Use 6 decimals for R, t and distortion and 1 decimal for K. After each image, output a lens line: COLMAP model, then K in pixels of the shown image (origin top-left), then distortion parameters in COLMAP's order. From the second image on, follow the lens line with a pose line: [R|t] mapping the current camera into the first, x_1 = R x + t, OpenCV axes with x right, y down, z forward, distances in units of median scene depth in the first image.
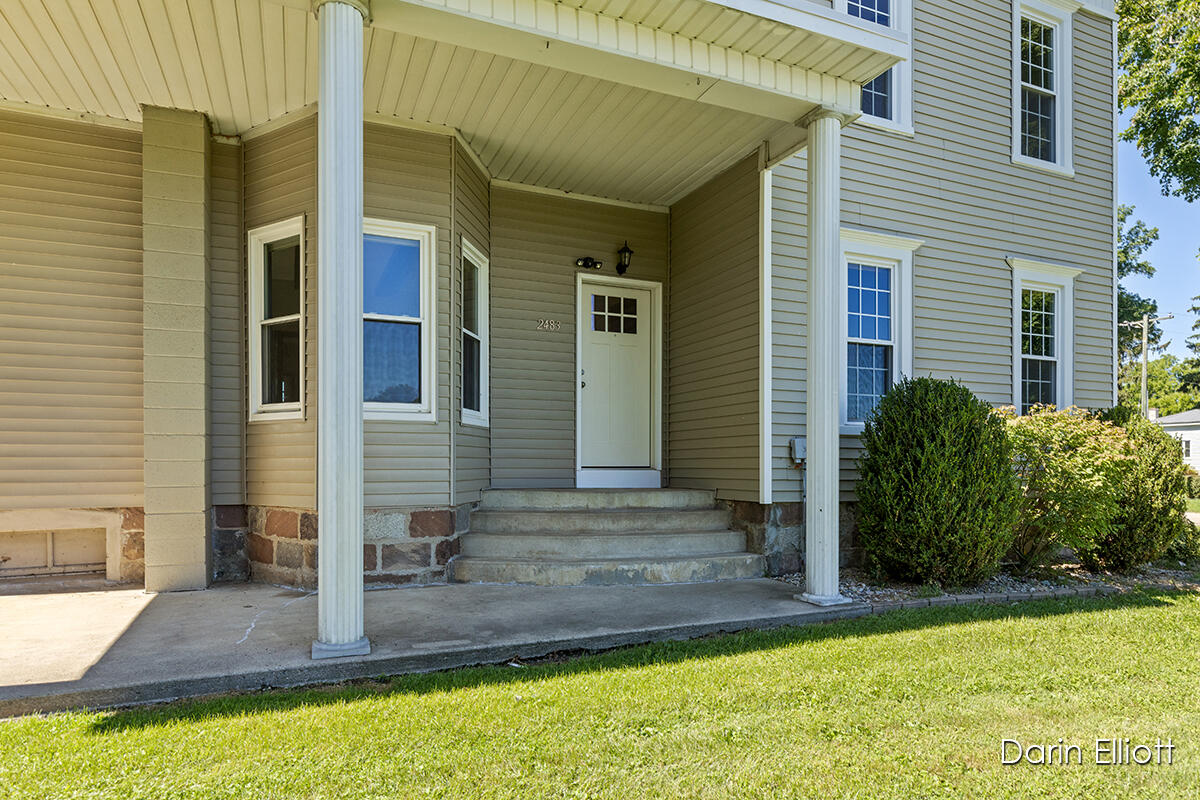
lens RADIAL K [[739.0, 0, 616.1], [0, 739.0, 464.8], [0, 0, 1]] dist [-0.002059, 0.000879]
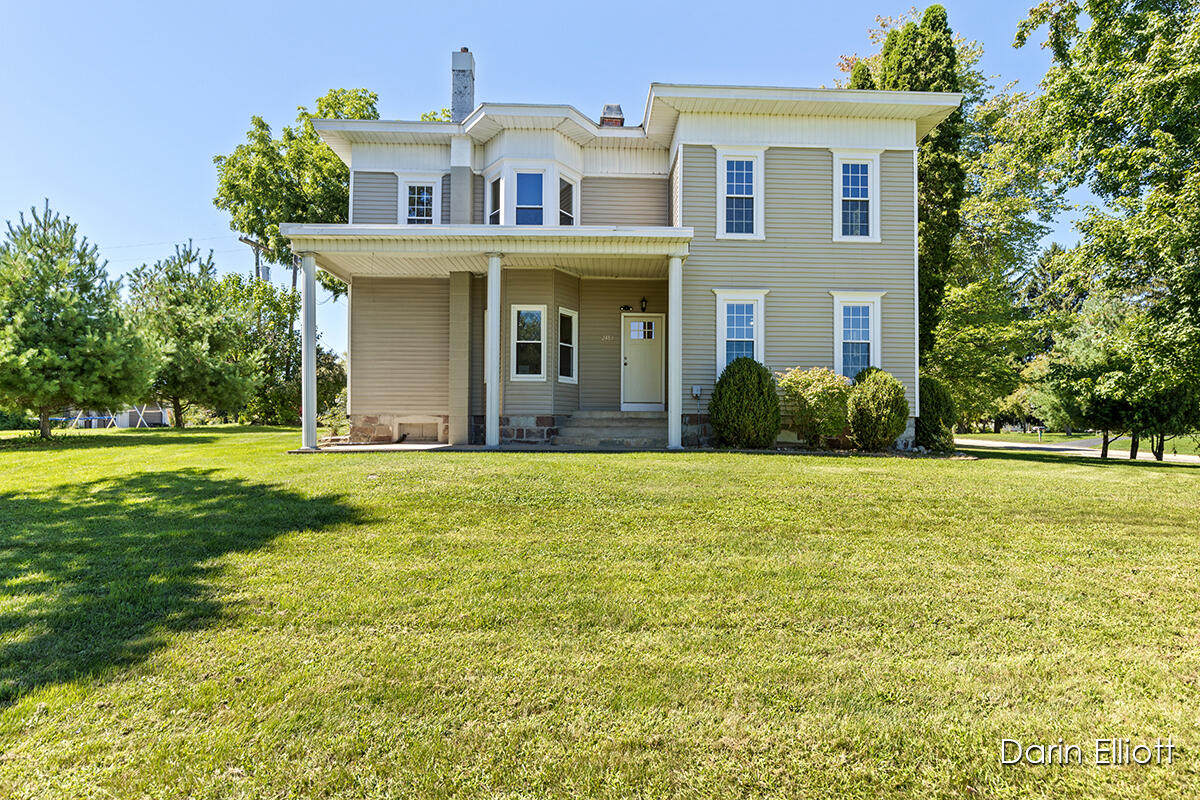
lens RADIAL K [[687.8, 0, 607.6], [0, 687.8, 413.2], [0, 0, 1]] dist [-0.004015, 0.001590]
pose [[0.925438, -0.005596, -0.378859, 0.765656], [-0.005643, 0.999576, -0.028548, 0.106373], [0.378858, 0.028557, 0.925014, -0.998393]]
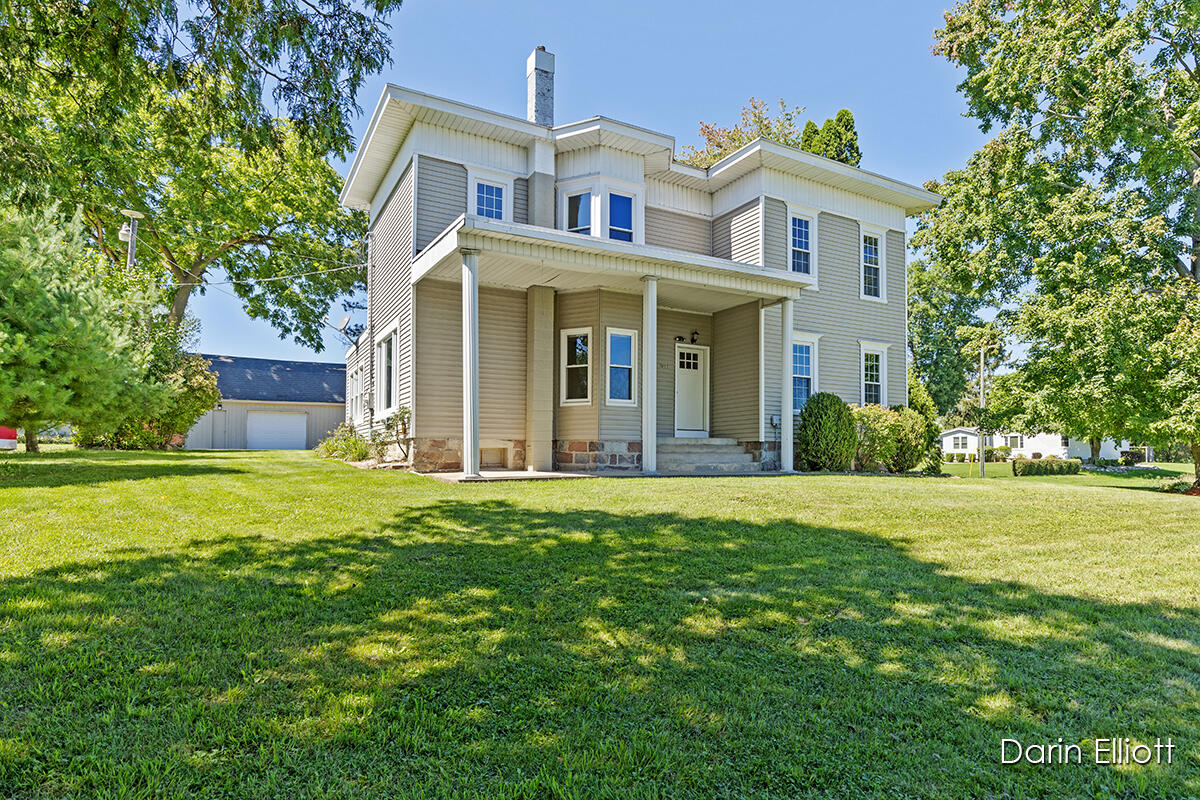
lens RADIAL K [[687.8, 0, 622.4], [0, 687.8, 444.1], [0, 0, 1]] dist [-0.004015, 0.001590]
pose [[0.995050, 0.005452, 0.099223, -0.477996], [-0.003032, 0.999695, -0.024520, 0.115440], [-0.099326, 0.024098, 0.994763, -1.215481]]
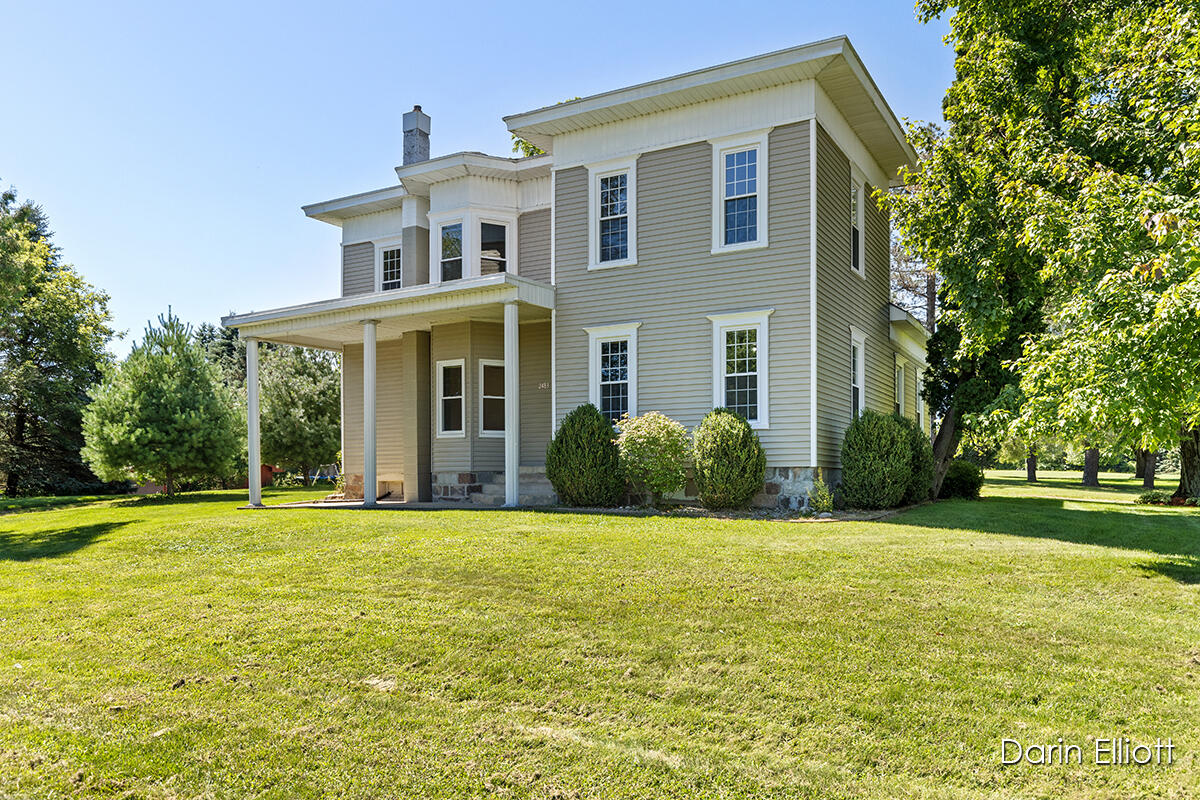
lens RADIAL K [[863.5, 0, 613.2], [0, 863.5, 483.8], [0, 0, 1]] dist [-0.009722, -0.001714]
pose [[0.604486, -0.004220, -0.796605, 2.147860], [0.003777, 0.999990, -0.002431, 0.096198], [0.796607, -0.001539, 0.604496, -0.325589]]
